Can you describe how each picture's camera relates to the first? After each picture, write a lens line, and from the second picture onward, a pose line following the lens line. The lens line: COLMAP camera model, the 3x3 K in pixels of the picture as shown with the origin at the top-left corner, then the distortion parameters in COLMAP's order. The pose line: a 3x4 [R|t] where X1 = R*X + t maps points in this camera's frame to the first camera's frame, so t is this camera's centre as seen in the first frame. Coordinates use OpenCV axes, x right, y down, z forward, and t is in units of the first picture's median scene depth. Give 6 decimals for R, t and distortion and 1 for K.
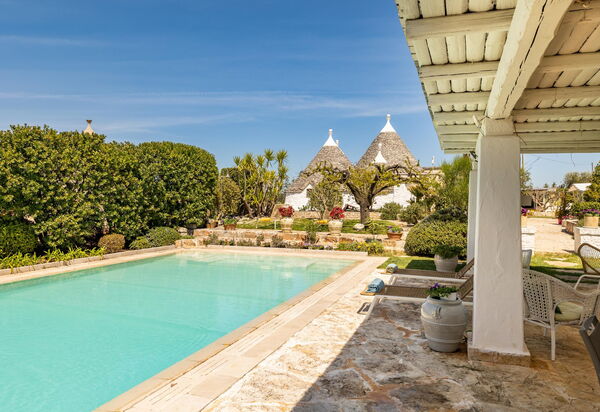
lens RADIAL K [[422.5, 0, 300.0], [0, 422.5, 206.0], [0, 0, 1]] dist [0.001083, 0.000312]
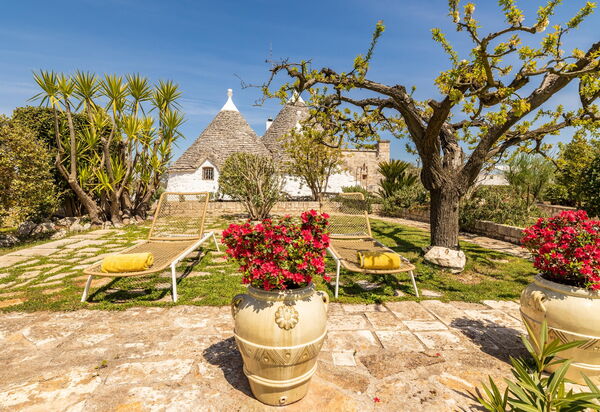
lens RADIAL K [[288.9, 0, 289.2], [0, 288.9, 201.5], [0, 0, 1]] dist [0.000130, -0.000011]
pose [[0.921291, -0.025449, 0.388041, -0.067306], [0.009184, 0.999002, 0.043714, -0.007356], [-0.388767, -0.036710, 0.920605, 0.930551]]
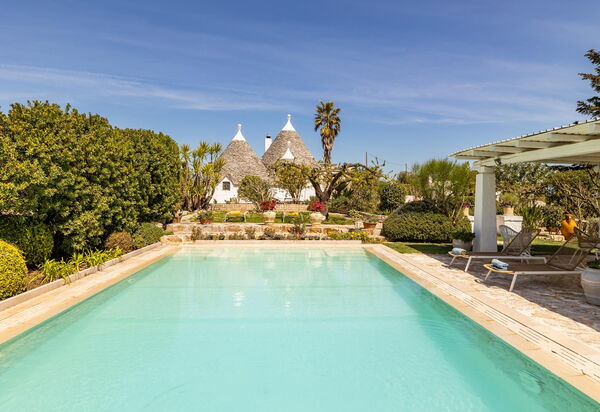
lens RADIAL K [[403.0, 0, 300.0], [0, 403.0, 206.0], [0, 0, 1]] dist [0.002027, 0.000276]
pose [[0.916611, -0.008183, 0.399696, -0.364133], [-0.000936, 0.999744, 0.022614, -0.006936], [-0.399779, -0.021102, 0.916369, 0.062327]]
